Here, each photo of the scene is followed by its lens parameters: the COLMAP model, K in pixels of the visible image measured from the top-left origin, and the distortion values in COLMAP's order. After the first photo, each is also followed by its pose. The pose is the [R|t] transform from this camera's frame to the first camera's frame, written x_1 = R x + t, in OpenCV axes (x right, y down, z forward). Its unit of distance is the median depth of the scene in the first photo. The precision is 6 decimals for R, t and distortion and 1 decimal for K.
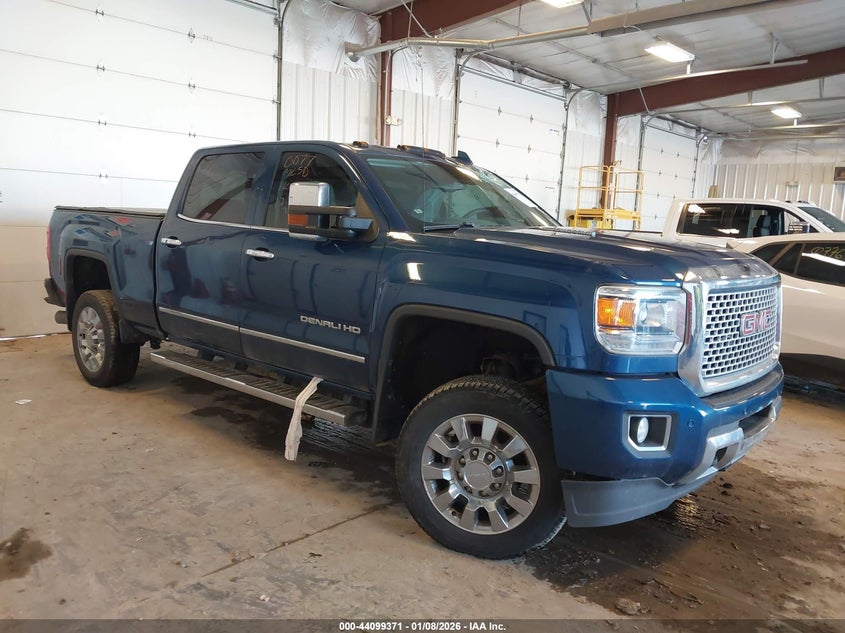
lens RADIAL K [[674.3, 0, 423.9], [0, 674.3, 319.3], [0, 0, 1]] dist [-0.006335, -0.001481]
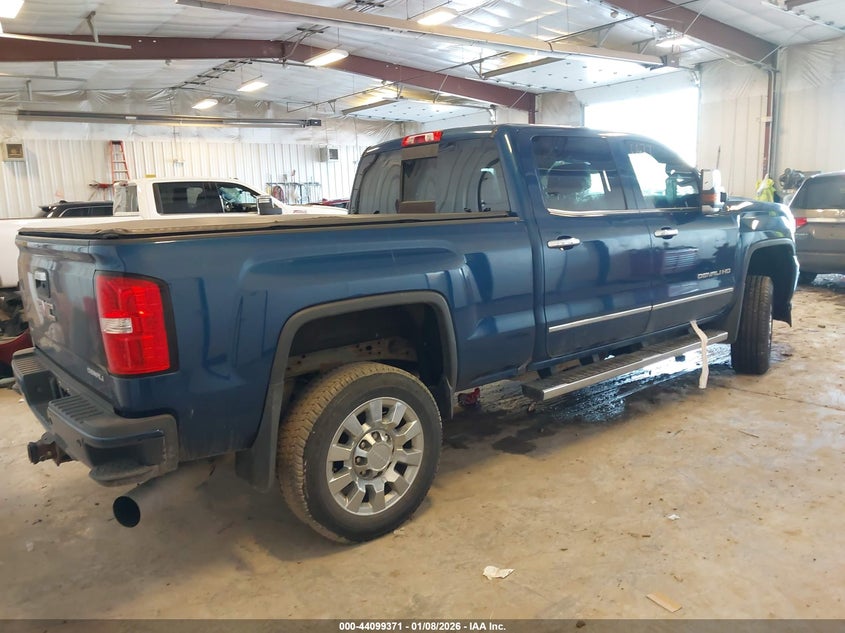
lens RADIAL K [[674.3, 0, 424.0], [0, 674.3, 316.8], [0, 0, 1]] dist [-0.006335, -0.001481]
pose [[0.141620, -0.214041, 0.966504, -1.125282], [0.182523, 0.965251, 0.187018, -0.196239], [-0.972949, 0.149923, 0.175766, 0.961603]]
